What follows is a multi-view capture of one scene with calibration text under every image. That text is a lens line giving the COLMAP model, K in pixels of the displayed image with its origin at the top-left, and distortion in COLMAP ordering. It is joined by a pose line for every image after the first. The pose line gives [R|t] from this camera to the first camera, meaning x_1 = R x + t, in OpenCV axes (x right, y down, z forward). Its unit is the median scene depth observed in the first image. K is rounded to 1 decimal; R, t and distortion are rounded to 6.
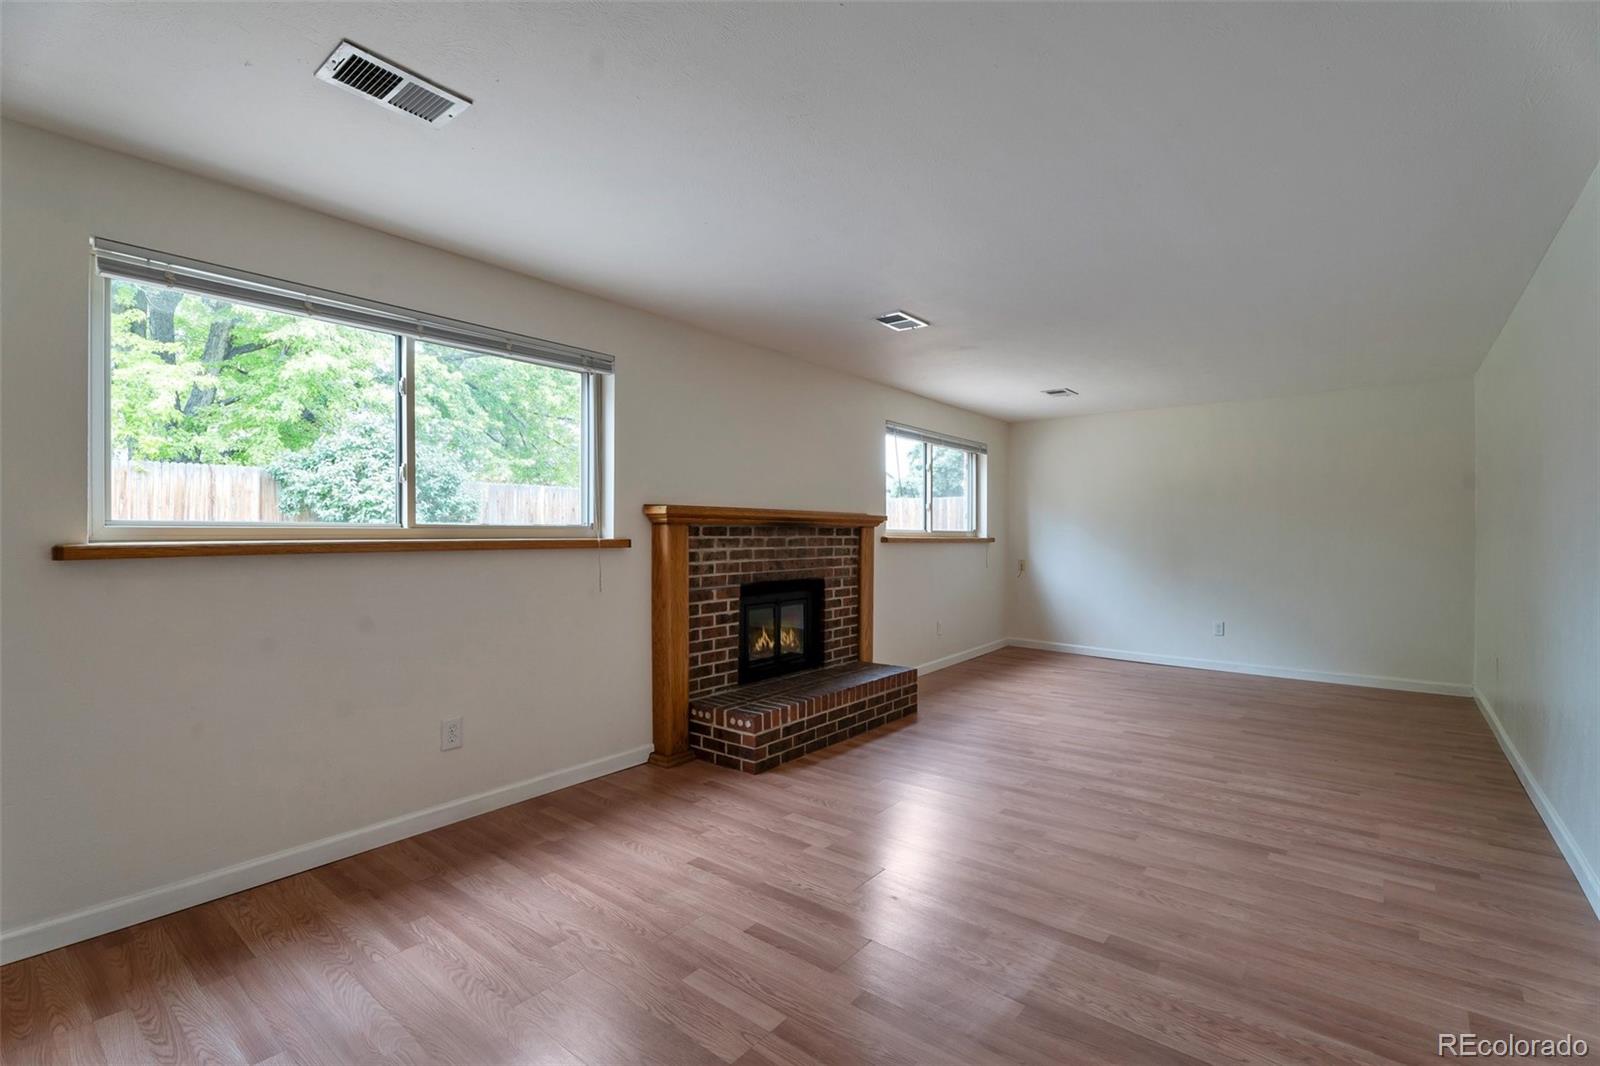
lens RADIAL K [[729.8, 0, 801.6], [0, 729.8, 540.1], [0, 0, 1]] dist [0.002928, -0.002177]
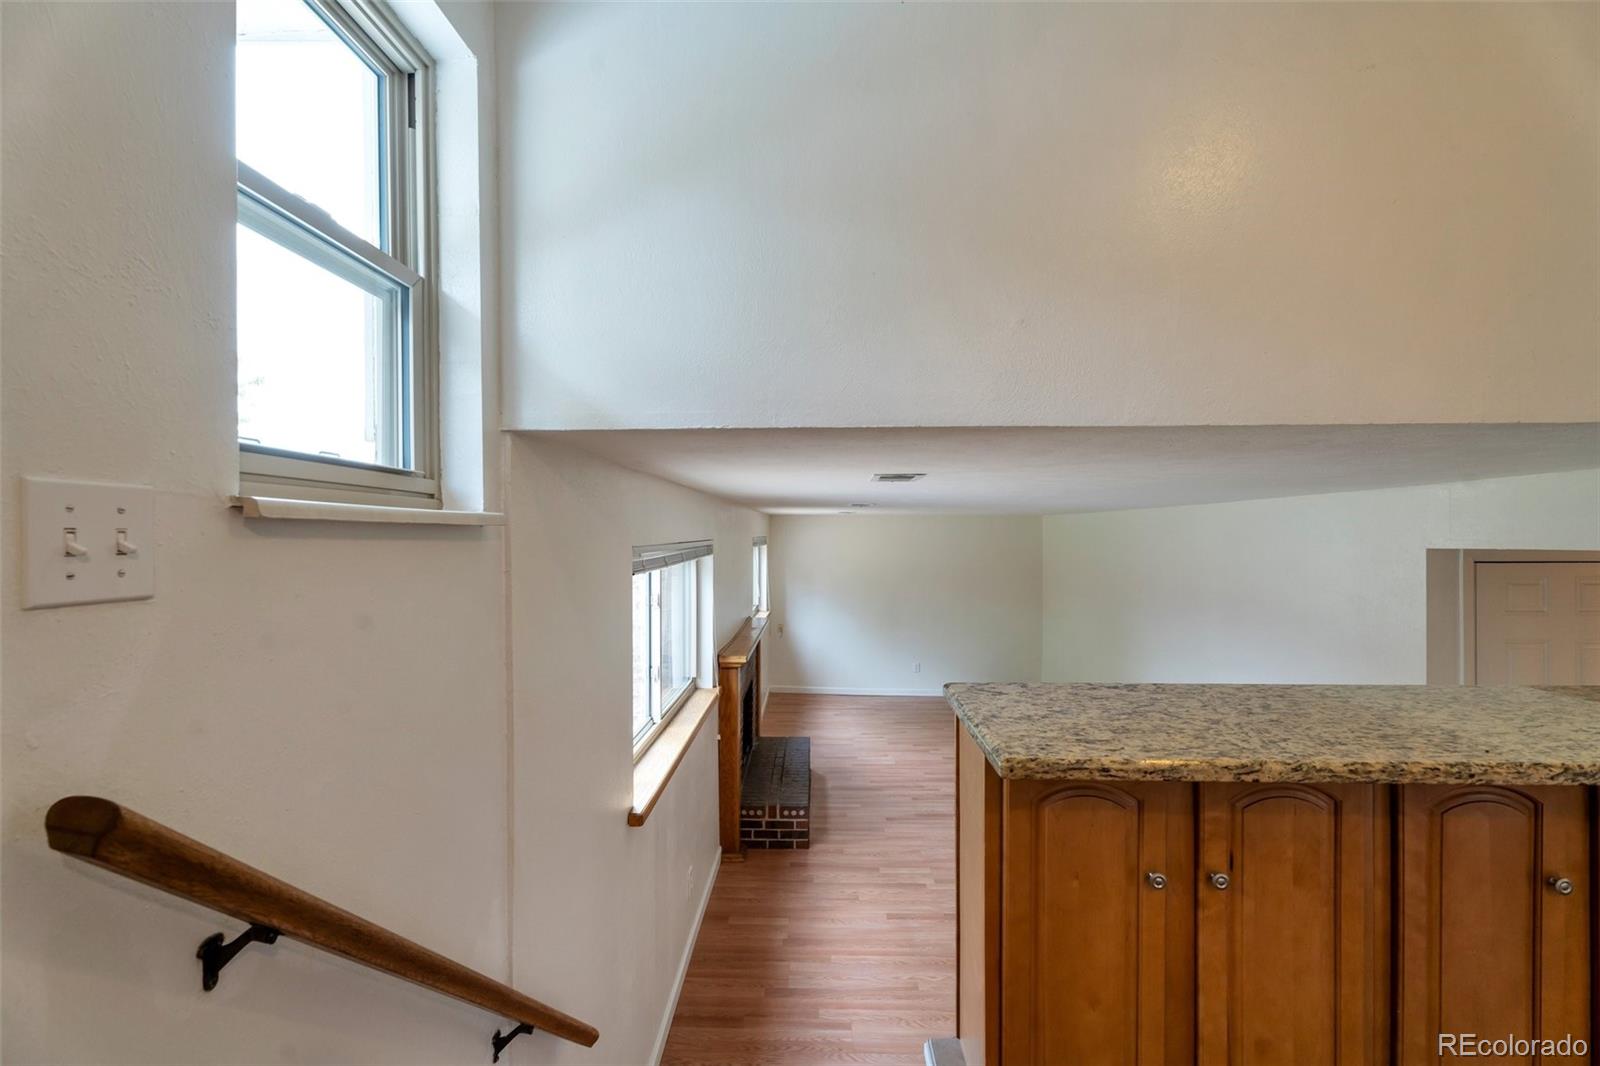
lens RADIAL K [[729.8, 0, 807.9], [0, 729.8, 536.7], [0, 0, 1]] dist [0.002928, -0.002177]
pose [[0.788125, -0.005462, 0.615491, -0.715202], [-0.000014, 0.999960, 0.008892, -0.218059], [-0.615515, -0.007017, 0.788094, -0.058294]]
